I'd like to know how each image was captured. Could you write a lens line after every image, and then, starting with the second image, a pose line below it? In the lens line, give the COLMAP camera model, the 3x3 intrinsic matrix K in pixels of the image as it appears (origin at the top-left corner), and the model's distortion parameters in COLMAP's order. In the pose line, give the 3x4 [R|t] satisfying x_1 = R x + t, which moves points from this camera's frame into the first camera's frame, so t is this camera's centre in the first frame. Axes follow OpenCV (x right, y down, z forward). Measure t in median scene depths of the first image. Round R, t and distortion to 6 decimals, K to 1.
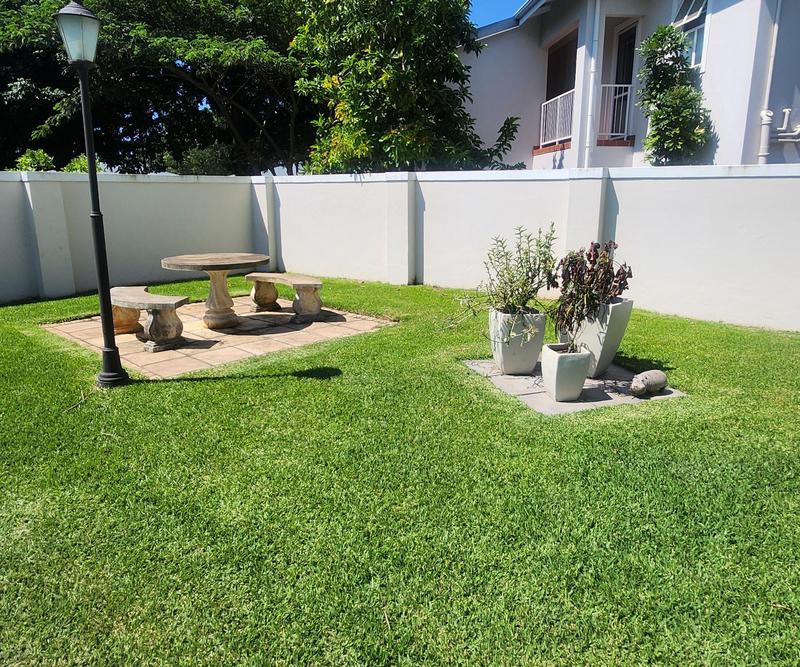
lens RADIAL K [[593.9, 0, 396.5], [0, 593.9, 330.4], [0, 0, 1]] dist [-0.002006, 0.002420]
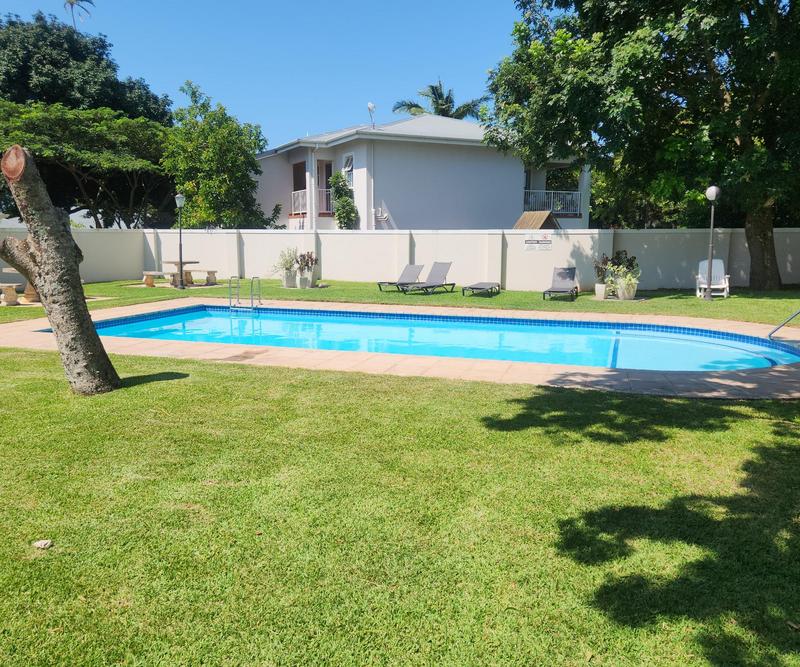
lens RADIAL K [[670.0, 0, 400.7], [0, 670.0, 332.3], [0, 0, 1]] dist [0.042080, -0.026802]
pose [[0.927360, -0.049418, 0.370891, -0.351620], [0.082377, 0.993884, -0.073545, 0.351370], [-0.364989, 0.098756, 0.925759, -1.508094]]
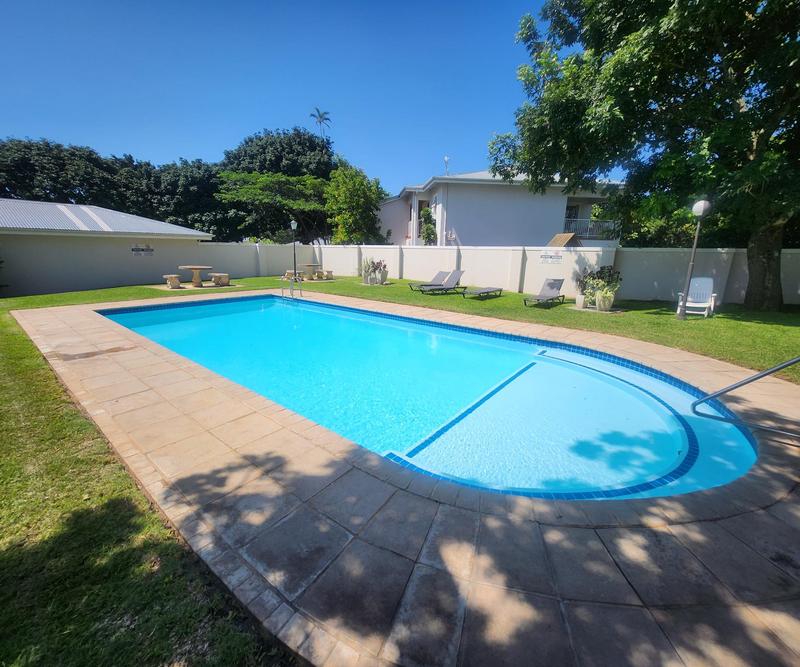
lens RADIAL K [[347.3, 0, 397.8], [0, 347.3, 338.5], [0, 0, 1]] dist [-0.008072, 0.001004]
pose [[0.999317, 0.010247, 0.035499, 0.187210], [-0.010841, 0.999804, 0.016580, 0.262472], [-0.035322, -0.016953, 0.999232, -1.119593]]
